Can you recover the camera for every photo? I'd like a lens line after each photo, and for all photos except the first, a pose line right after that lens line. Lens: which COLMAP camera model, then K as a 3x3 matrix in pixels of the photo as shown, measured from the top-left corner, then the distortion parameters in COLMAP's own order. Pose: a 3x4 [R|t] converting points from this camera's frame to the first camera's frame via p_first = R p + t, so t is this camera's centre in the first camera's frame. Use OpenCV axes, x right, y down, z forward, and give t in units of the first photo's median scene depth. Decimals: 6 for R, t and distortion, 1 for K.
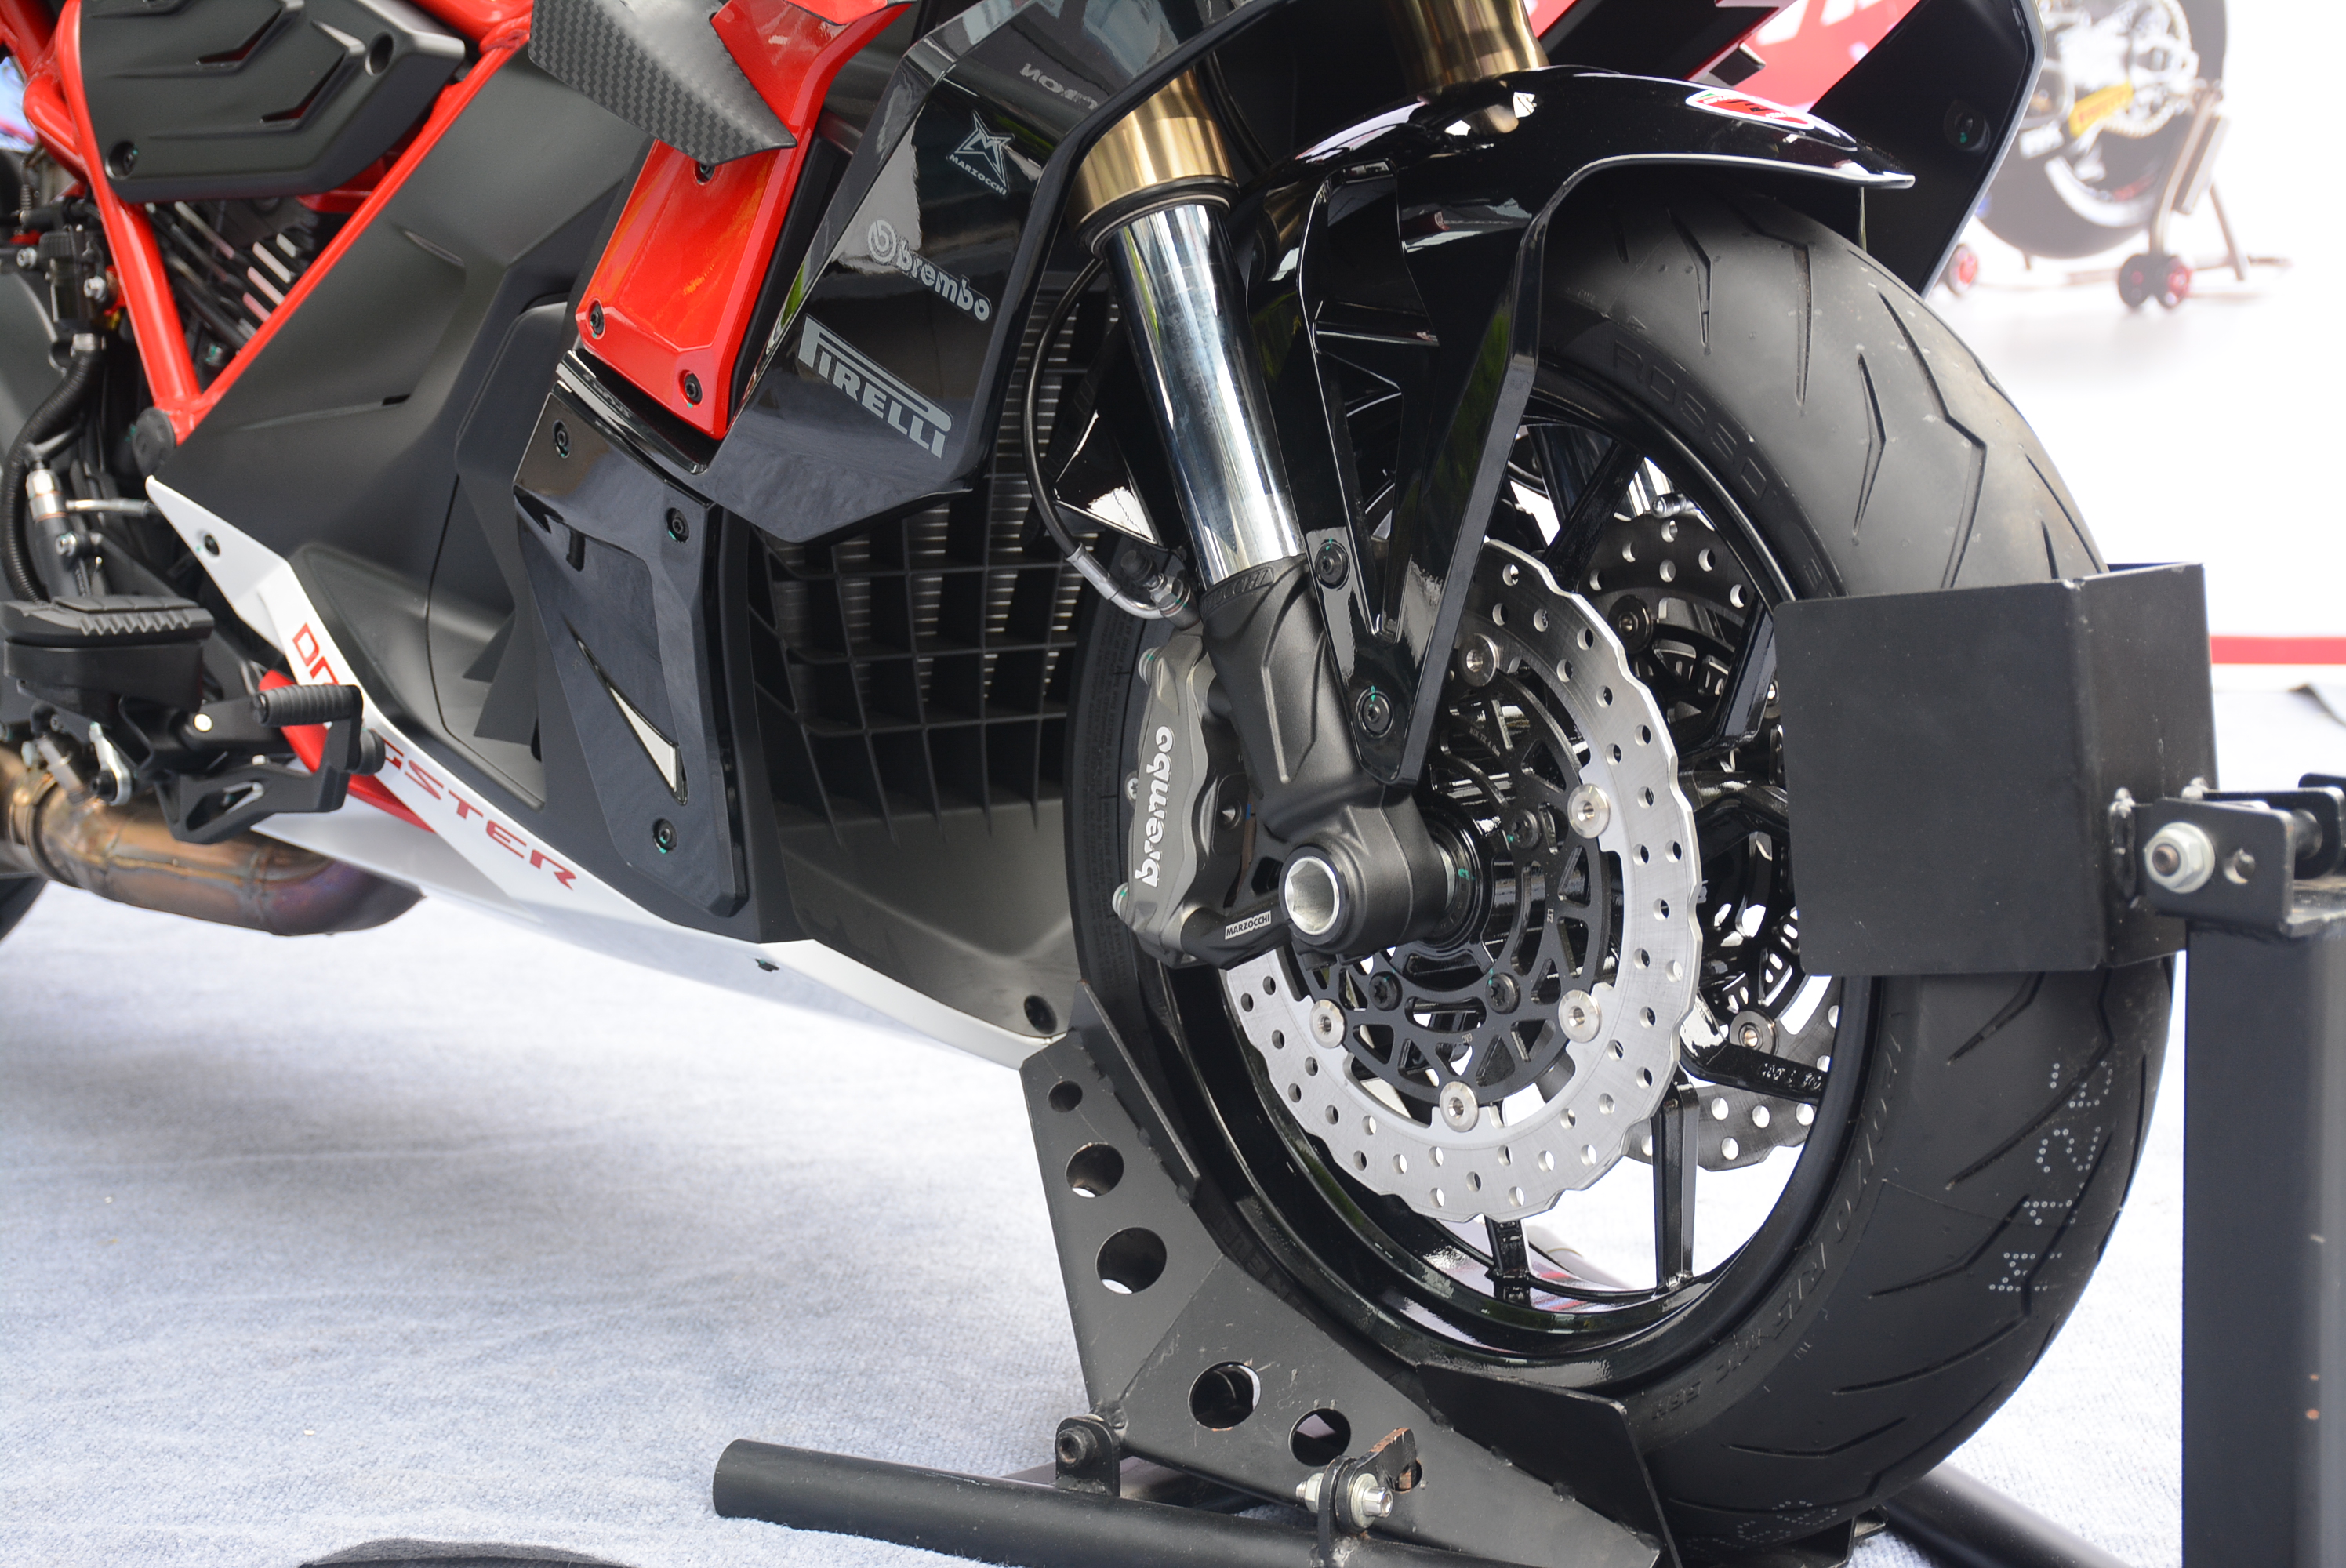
lens RADIAL K [[4064.5, 0, 1174.7], [0, 4064.5, 799.9], [0, 0, 1]] dist [0.268391, 0.000000]
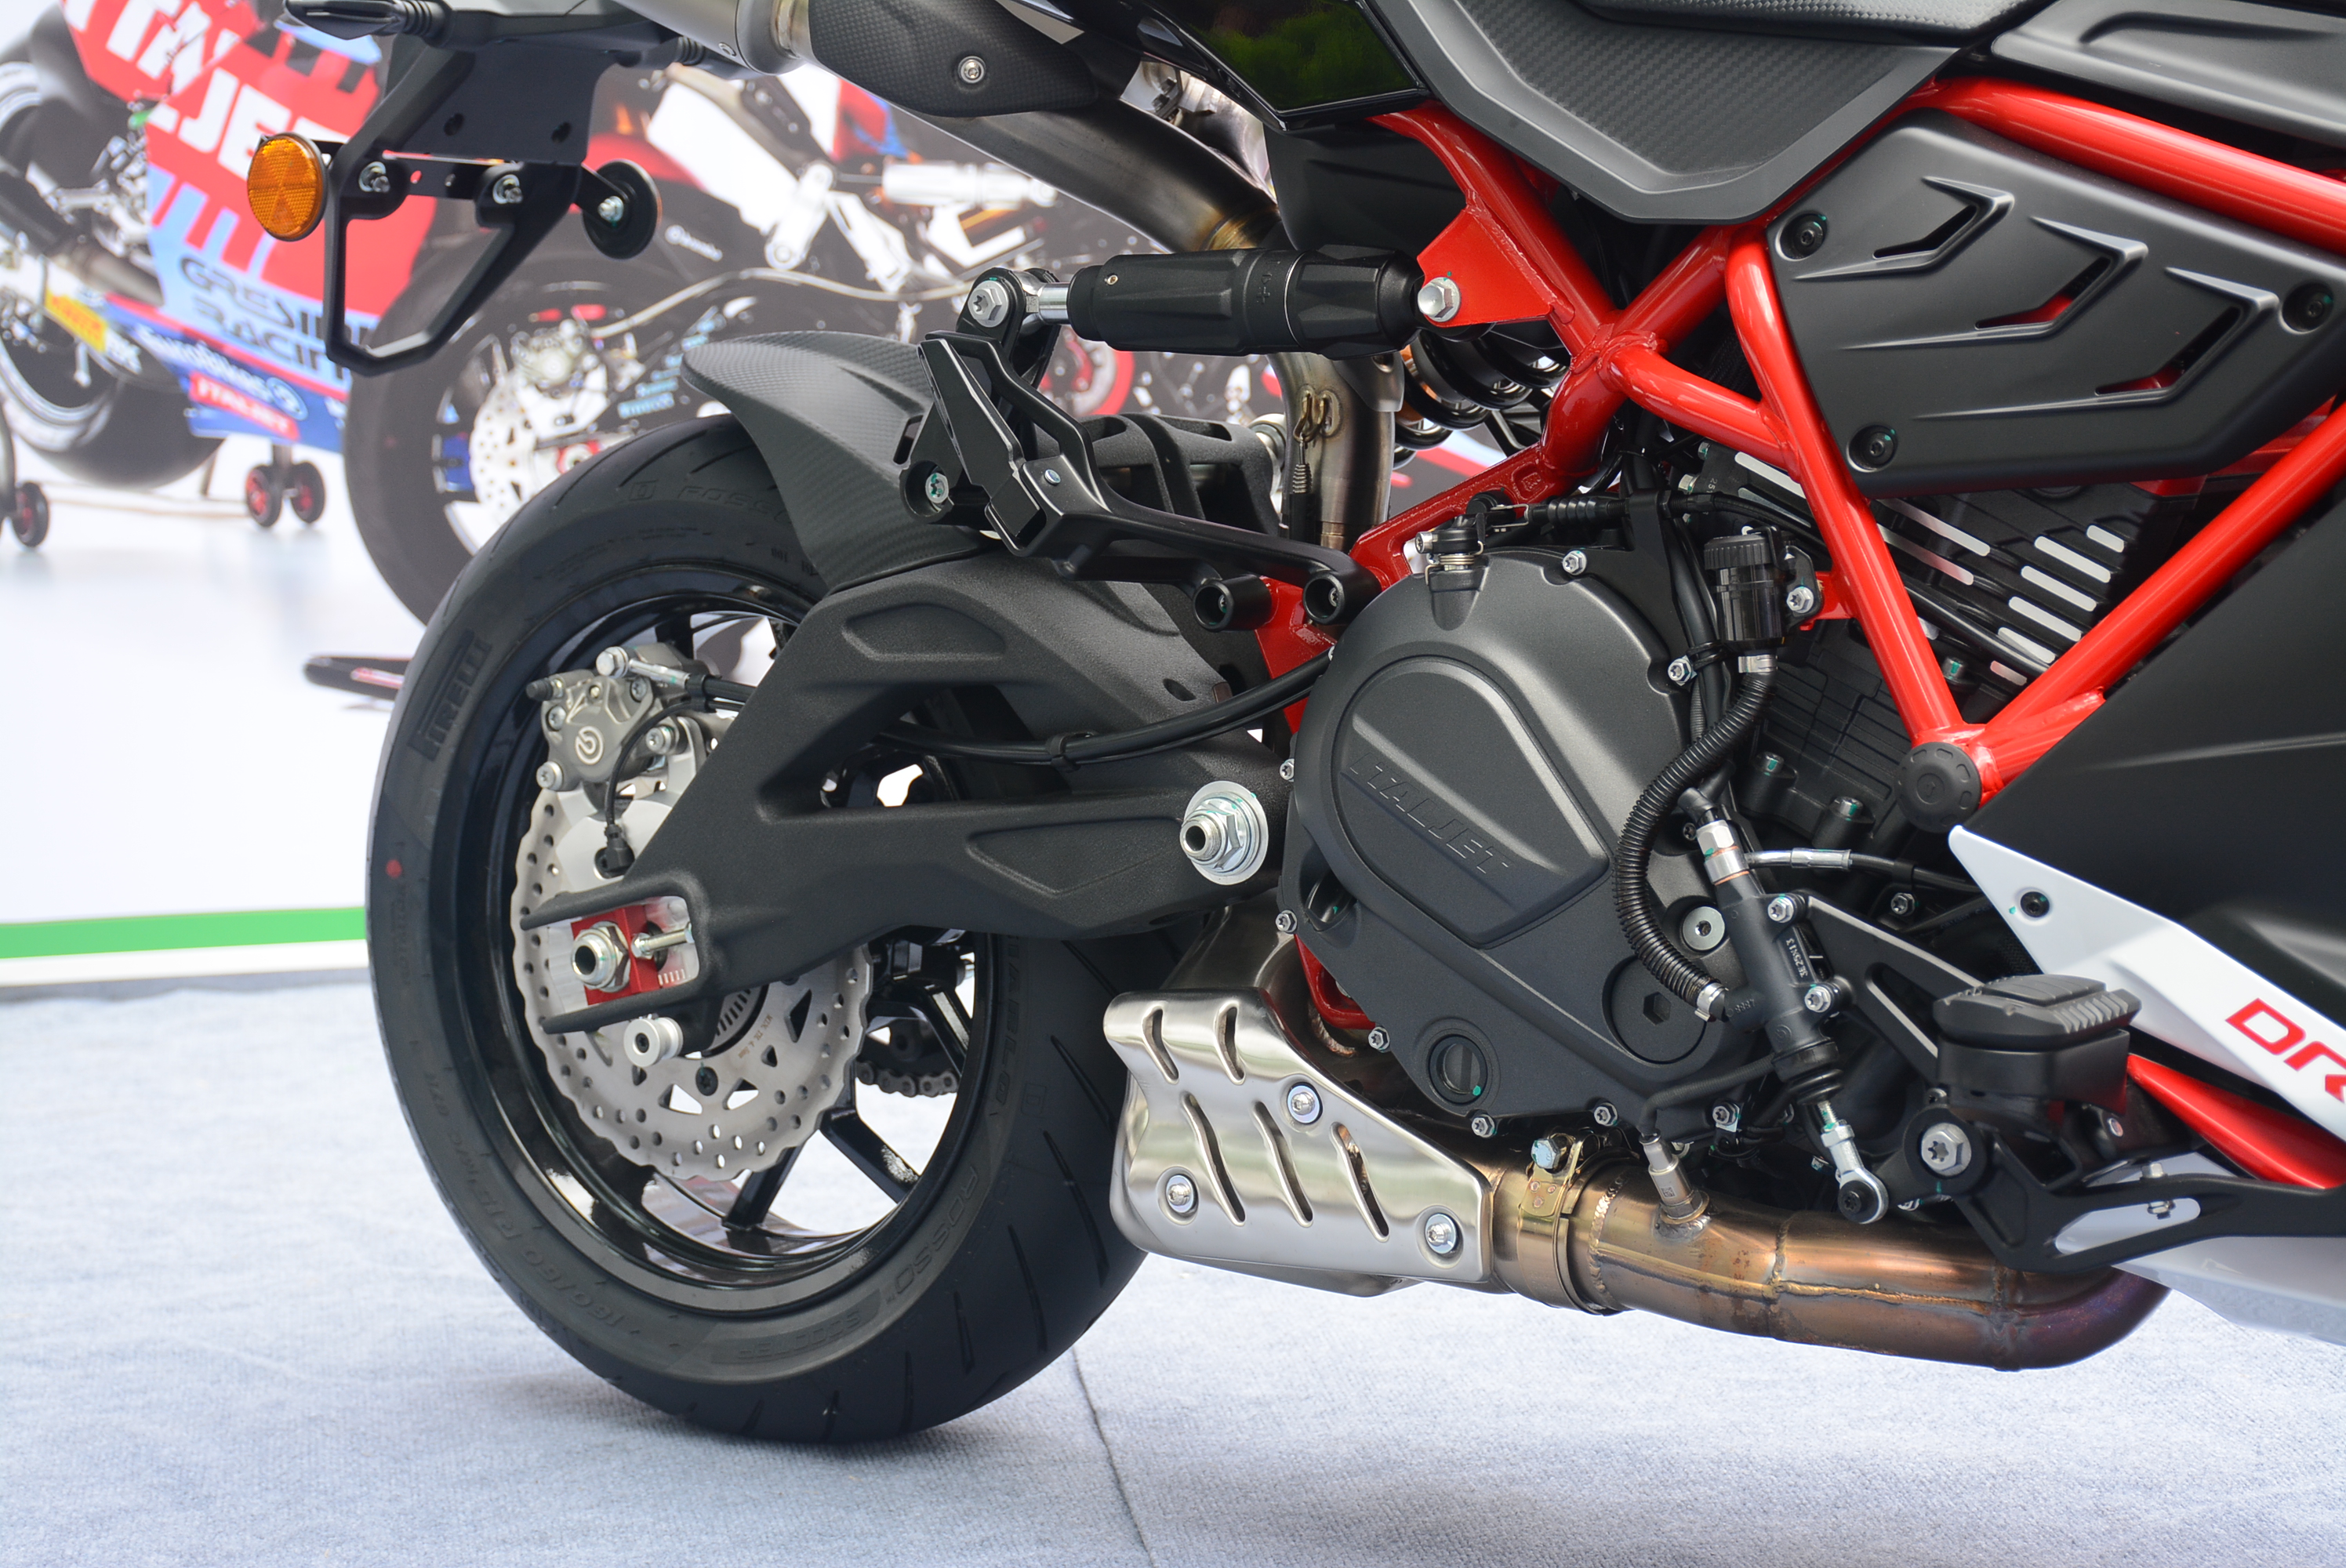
lens RADIAL K [[4576.7, 0, 1171.2], [0, 4576.7, 794.2], [0, 0, 1]] dist [0.425528, 0.000000]
pose [[0.980942, -0.049935, 0.187774, -0.703133], [0.056614, 0.997934, -0.030373, -0.080034], [-0.185870, 0.040425, 0.981742, 0.149737]]
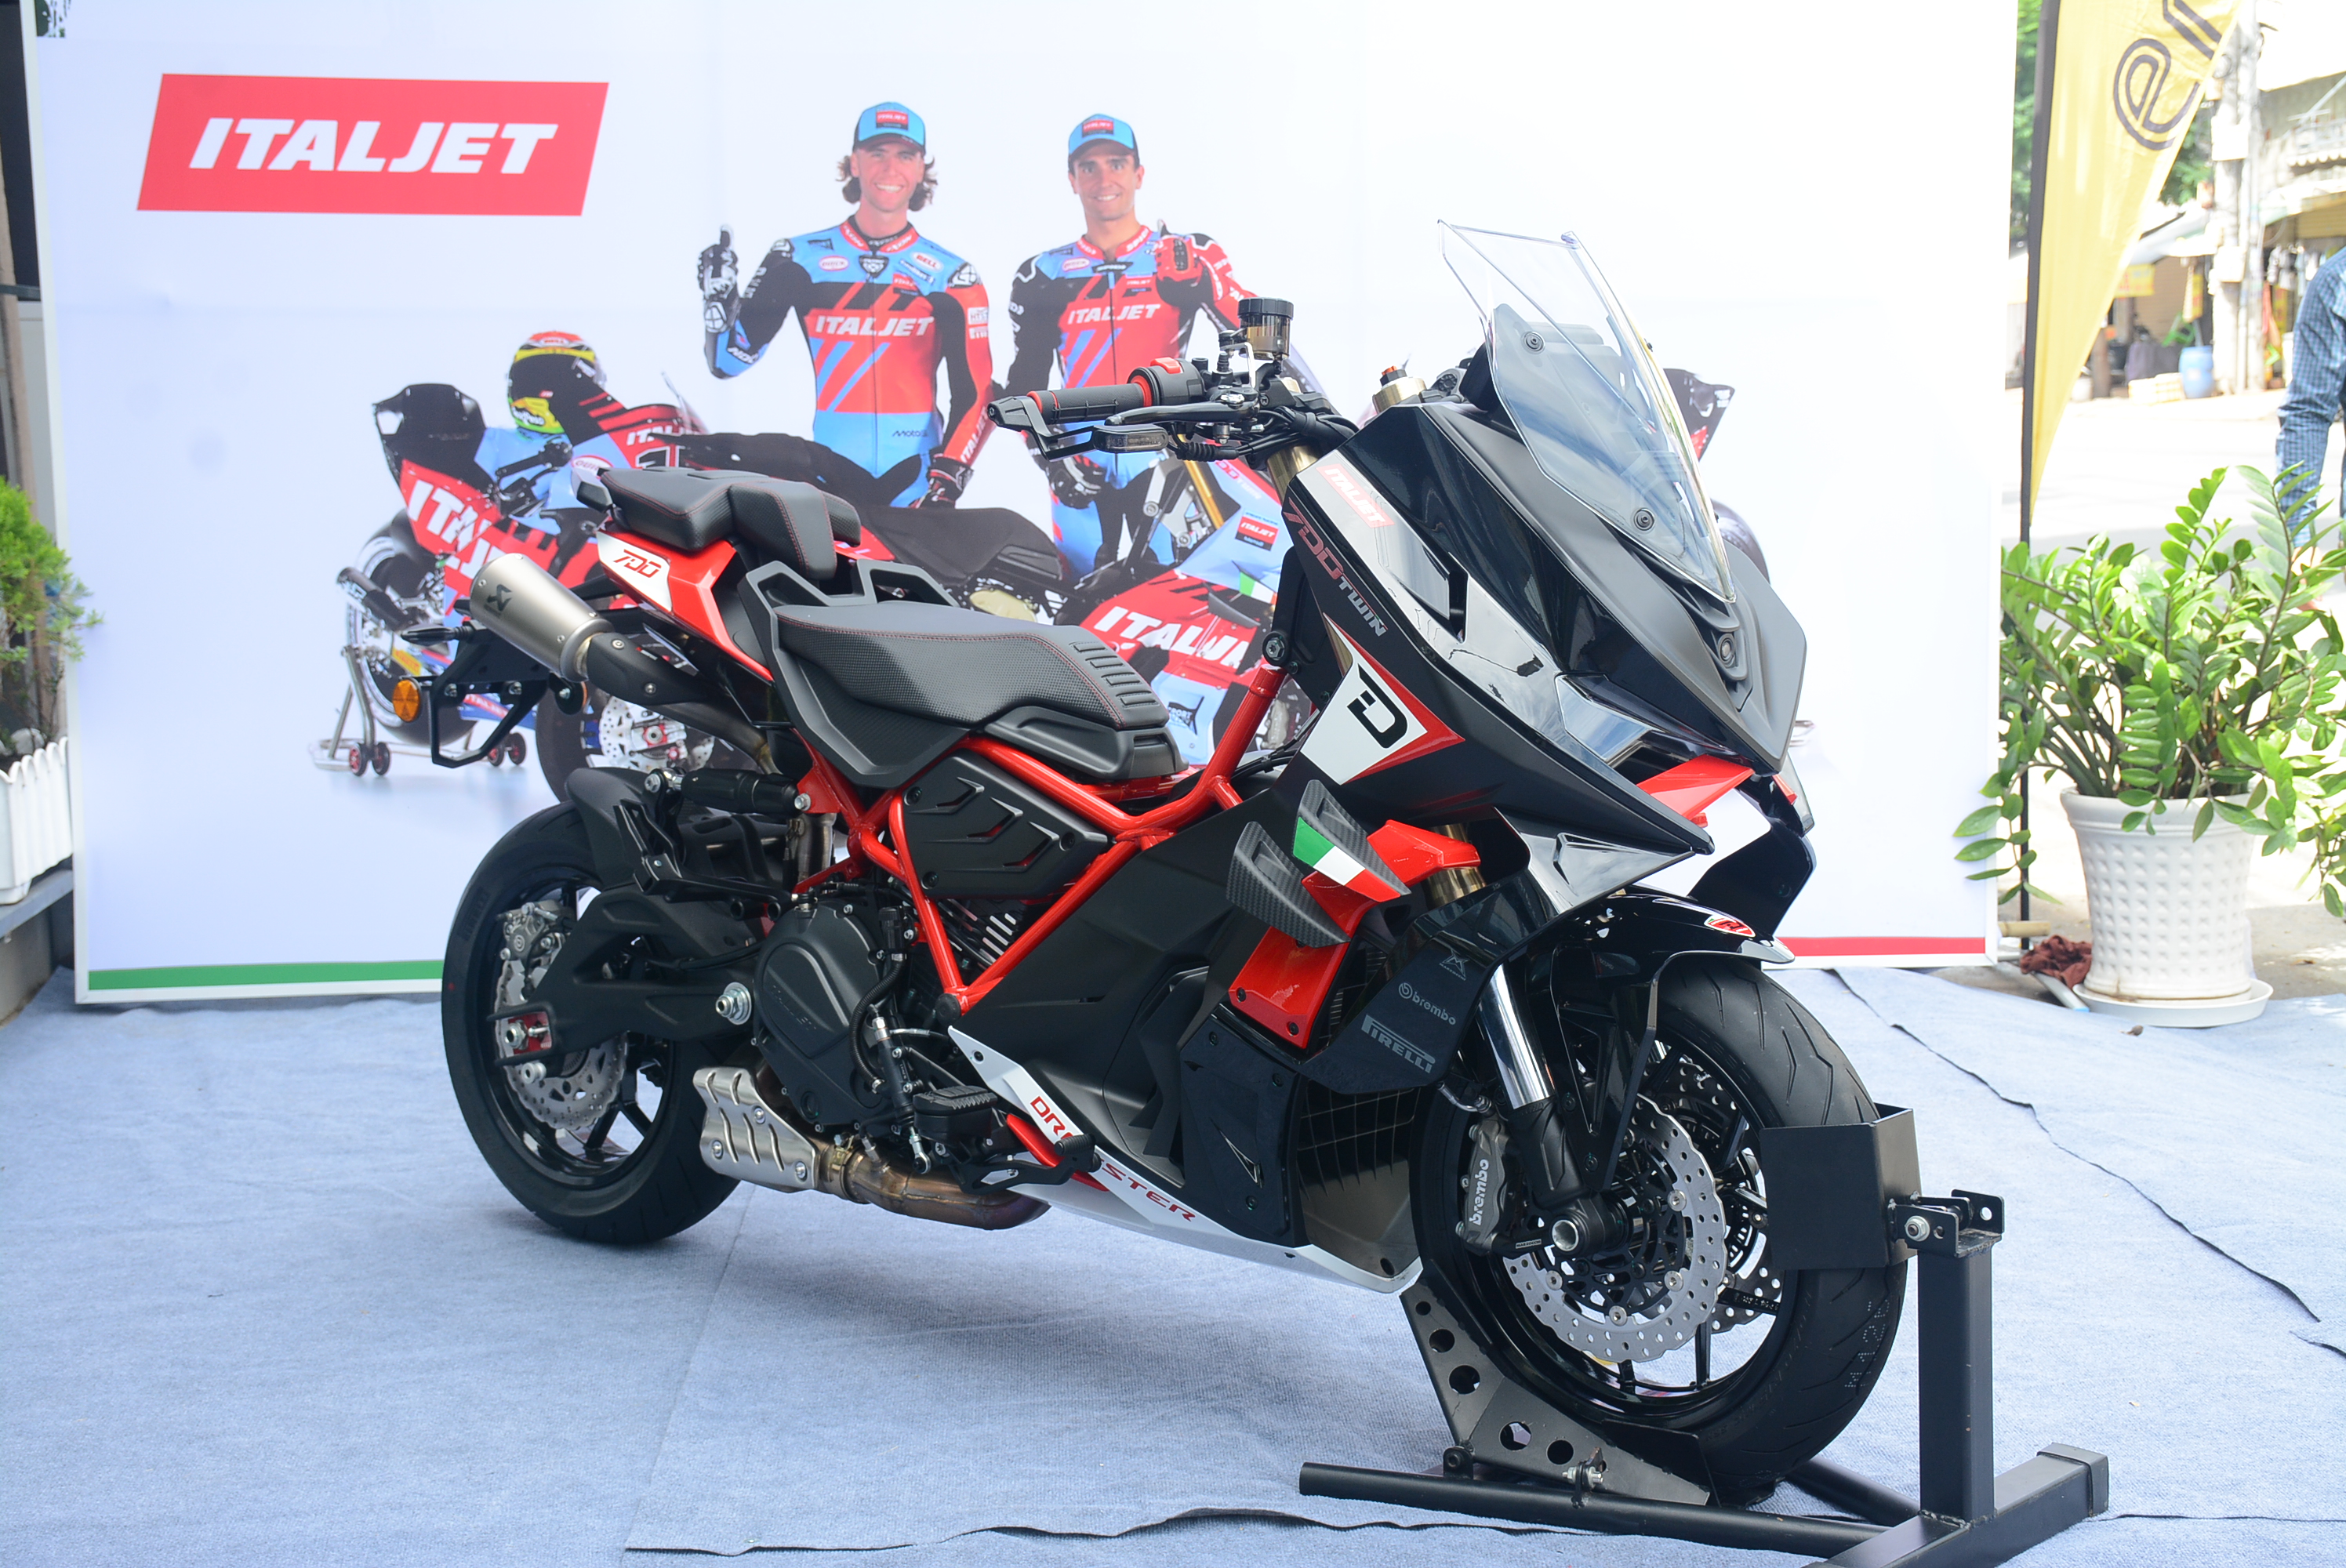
lens RADIAL K [[3434.5, 0, 1174.3], [0, 3434.5, 784.5], [0, 0, 1]] dist [0.168567, 0.000000]
pose [[0.993316, -0.023295, 0.113051, -0.407363], [0.026494, 0.999287, -0.026881, -0.188364], [-0.112344, 0.029697, 0.993226, -1.013202]]
